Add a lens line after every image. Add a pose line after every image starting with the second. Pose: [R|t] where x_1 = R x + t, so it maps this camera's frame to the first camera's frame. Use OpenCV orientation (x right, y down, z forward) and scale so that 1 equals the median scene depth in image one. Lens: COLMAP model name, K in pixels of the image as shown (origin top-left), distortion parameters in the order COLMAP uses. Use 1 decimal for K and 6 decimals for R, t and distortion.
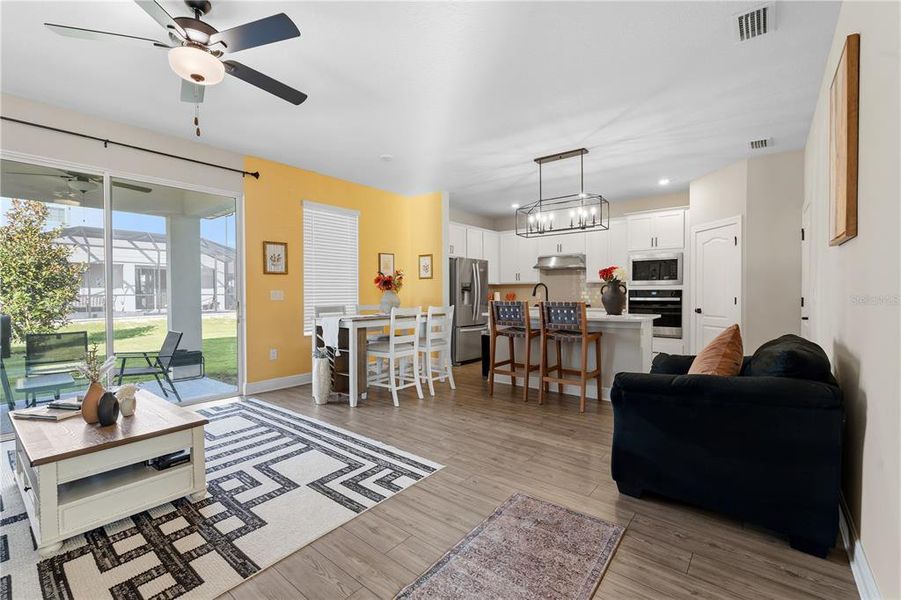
lens RADIAL K [[395.4, 0, 450.5], [0, 395.4, 297.7], [0, 0, 1]] dist [-0.011589, 0.001964]
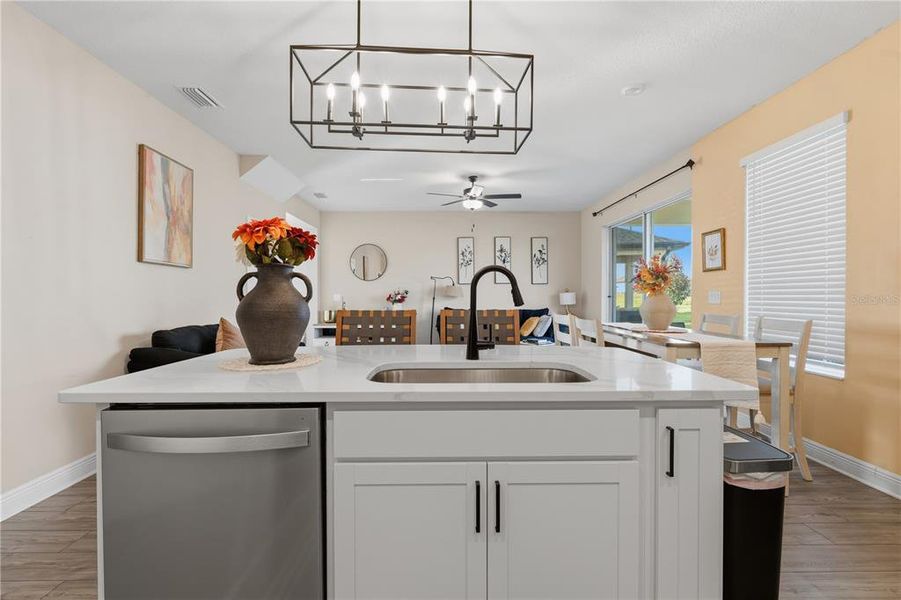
lens RADIAL K [[395.4, 0, 451.0], [0, 395.4, 294.0], [0, 0, 1]] dist [-0.011589, 0.001964]
pose [[-0.769686, 0.003687, -0.638412, 0.486974], [-0.002922, 0.999953, 0.009298, -0.017577], [0.638416, 0.009022, -0.769639, 1.286496]]
